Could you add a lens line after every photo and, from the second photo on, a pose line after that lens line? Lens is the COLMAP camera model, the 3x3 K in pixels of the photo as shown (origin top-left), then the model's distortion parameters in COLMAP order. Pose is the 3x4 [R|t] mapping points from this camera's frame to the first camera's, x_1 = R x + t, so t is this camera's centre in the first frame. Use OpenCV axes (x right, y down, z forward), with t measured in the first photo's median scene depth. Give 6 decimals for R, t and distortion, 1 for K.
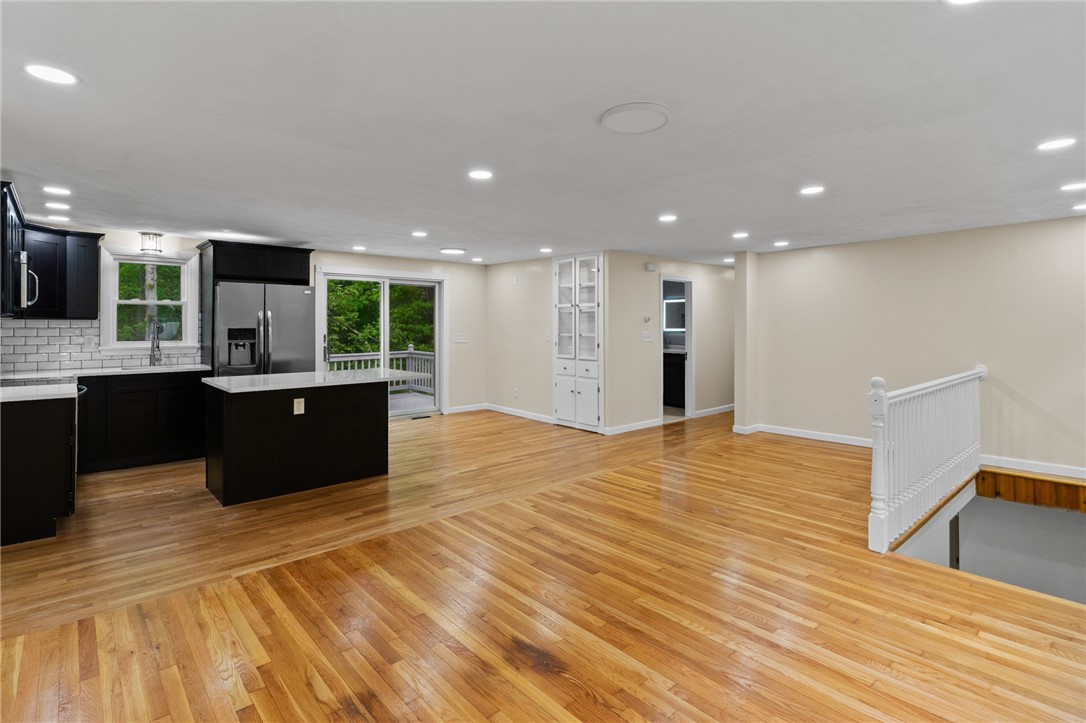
lens RADIAL K [[534.3, 0, 542.8], [0, 534.3, 325.8], [0, 0, 1]] dist [-0.000298, -0.000175]
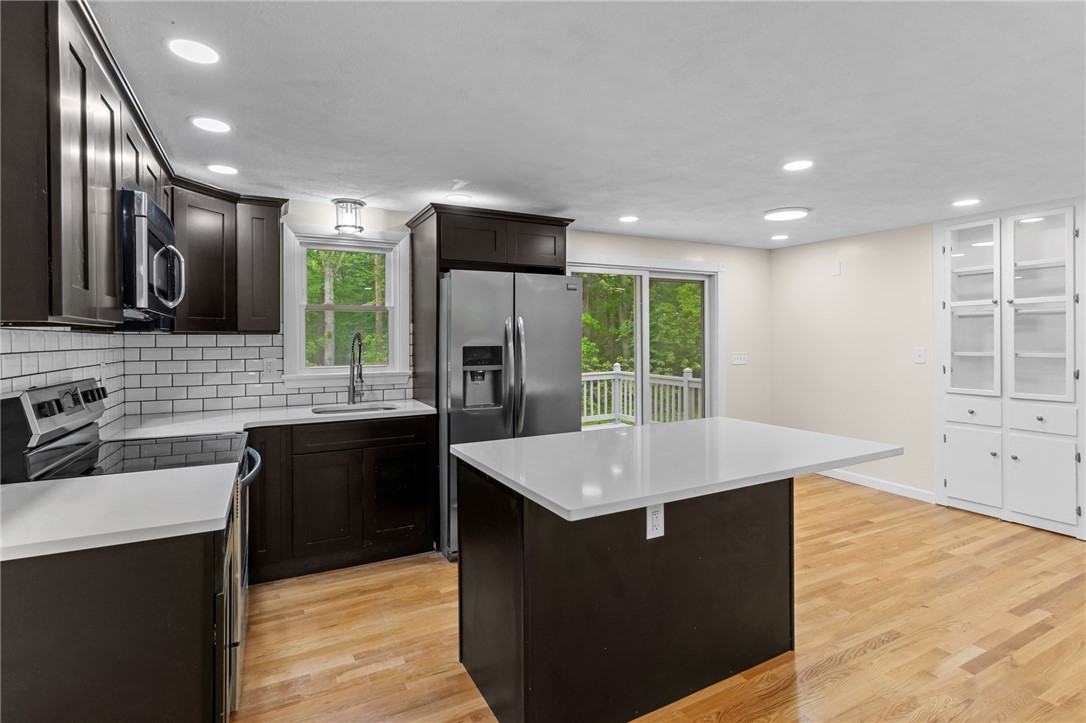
lens RADIAL K [[526.4, 0, 537.6], [0, 526.4, 341.0], [0, 0, 1]] dist [0.002984, 0.000036]
pose [[0.968435, -0.006111, -0.249193, -0.344266], [0.006815, 0.999975, 0.001965, -0.001842], [0.249175, -0.003602, 0.968452, 0.425552]]
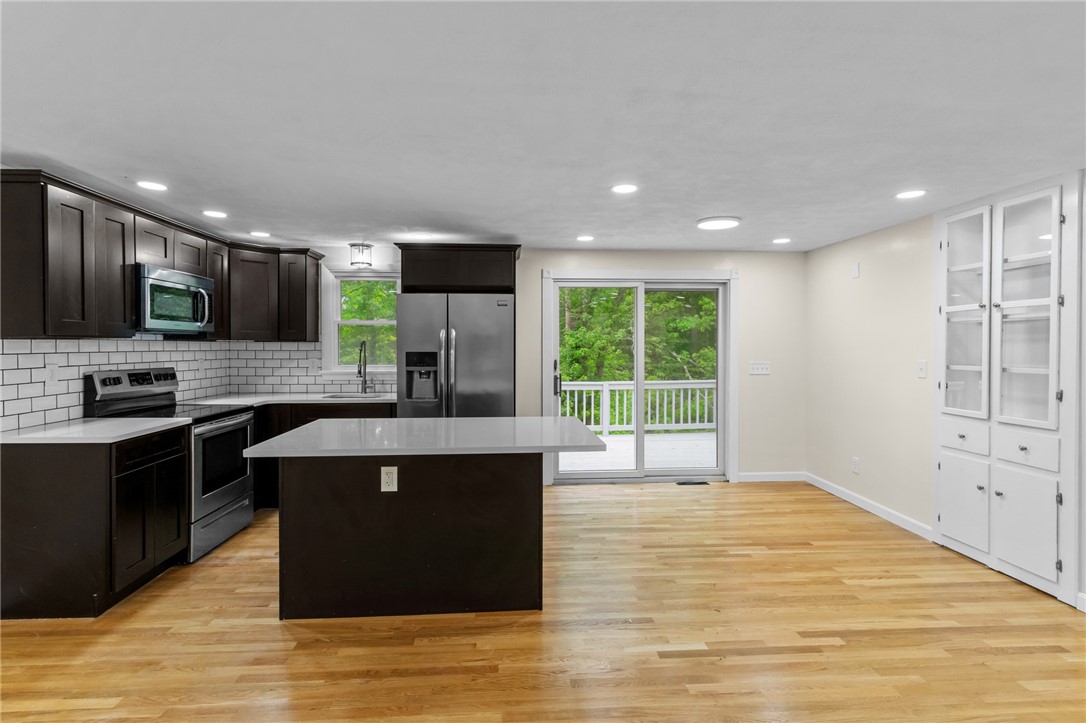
lens RADIAL K [[521.7, 0, 538.7], [0, 521.7, 353.2], [0, 0, 1]] dist [0.001883, 0.000288]
pose [[0.783450, 0.007978, -0.621403, 0.044045], [-0.000895, 0.999931, 0.011710, -0.002446], [0.621454, -0.008618, 0.783403, 0.494667]]
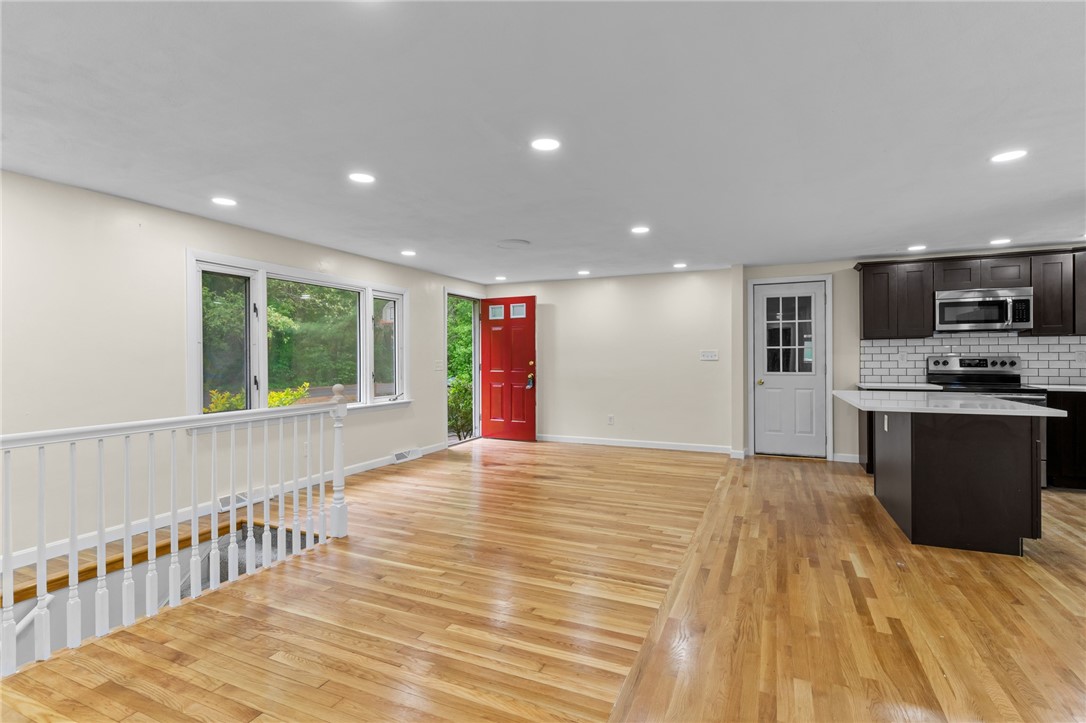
lens RADIAL K [[521.7, 0, 538.7], [0, 521.7, 353.2], [0, 0, 1]] dist [0.001883, 0.000288]
pose [[-0.915824, 0.001340, -0.401579, 0.392177], [0.003703, 0.999980, -0.005109, 0.020860], [0.401564, -0.006166, -0.915810, 1.262476]]
